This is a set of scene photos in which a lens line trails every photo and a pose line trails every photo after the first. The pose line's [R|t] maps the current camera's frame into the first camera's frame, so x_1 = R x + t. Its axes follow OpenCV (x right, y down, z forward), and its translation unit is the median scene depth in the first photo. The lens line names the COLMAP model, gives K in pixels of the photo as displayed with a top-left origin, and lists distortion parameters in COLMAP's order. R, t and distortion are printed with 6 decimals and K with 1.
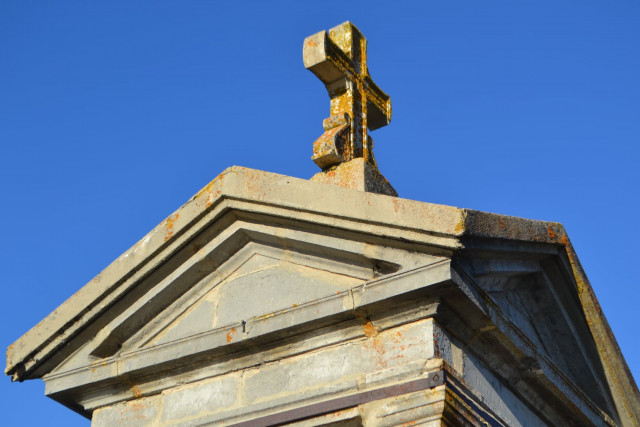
lens RADIAL K [[1278.9, 0, 320.0], [0, 1278.9, 213.5], [0, 0, 1]] dist [-0.006403, -0.002527]
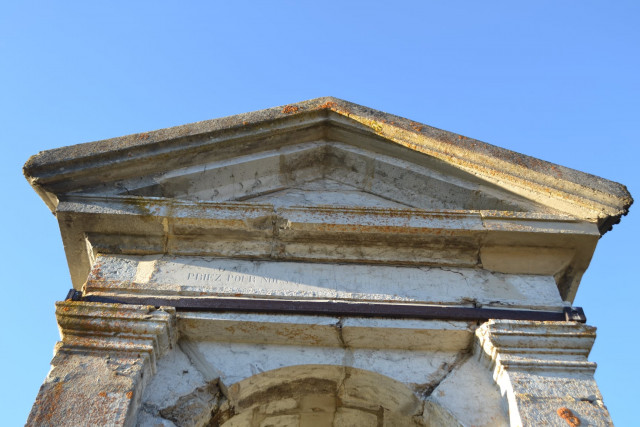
lens RADIAL K [[714.9, 0, 320.0], [0, 714.9, 213.5], [0, 0, 1]] dist [-0.050915, -0.007537]
pose [[0.556292, -0.673798, -0.486350, 0.402538], [0.461237, 0.737198, -0.493760, 0.349430], [0.691231, 0.050352, 0.720878, 0.634205]]
